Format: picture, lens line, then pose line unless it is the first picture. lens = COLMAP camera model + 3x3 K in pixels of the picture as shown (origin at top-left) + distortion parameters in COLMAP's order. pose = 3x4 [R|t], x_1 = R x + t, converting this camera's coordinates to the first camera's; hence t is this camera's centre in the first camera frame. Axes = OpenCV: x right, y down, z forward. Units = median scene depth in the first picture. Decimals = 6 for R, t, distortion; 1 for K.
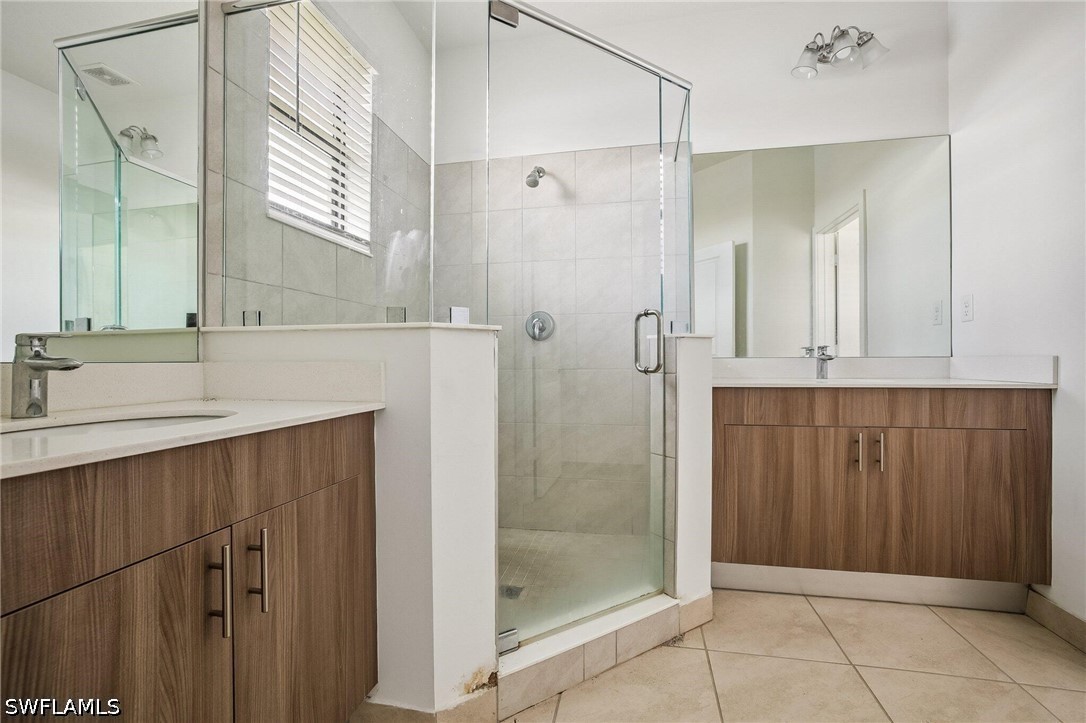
lens RADIAL K [[476.0, 0, 542.1], [0, 476.0, 361.1], [0, 0, 1]] dist [-0.037806, 0.010295]
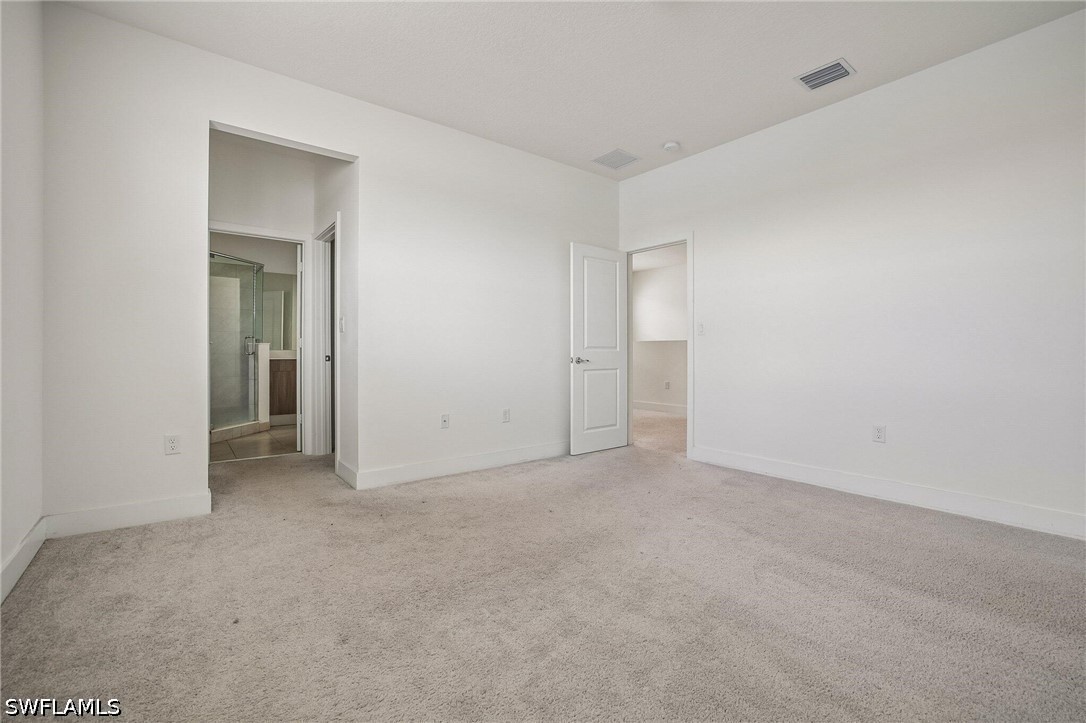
lens RADIAL K [[476.0, 0, 544.2], [0, 476.0, 356.7], [0, 0, 1]] dist [-0.037806, 0.010295]
pose [[0.643070, -0.001252, 0.765806, -1.024236], [-0.000964, 0.999997, 0.002445, 0.027547], [-0.765807, -0.002310, 0.643067, -2.872129]]
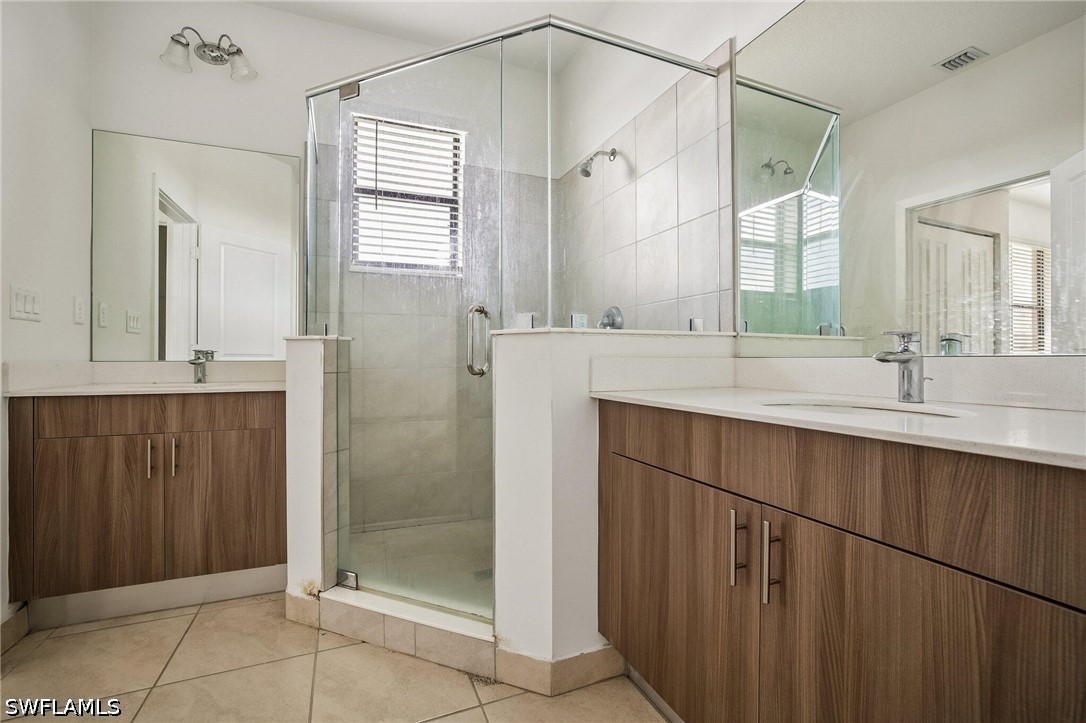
lens RADIAL K [[476.0, 0, 546.5], [0, 476.0, 356.8], [0, 0, 1]] dist [-0.037806, 0.010295]
pose [[0.559200, -0.002018, -0.829030, 1.110868], [-0.001069, 0.999994, -0.003155, -0.008484], [0.829032, 0.002650, 0.559195, 0.623454]]
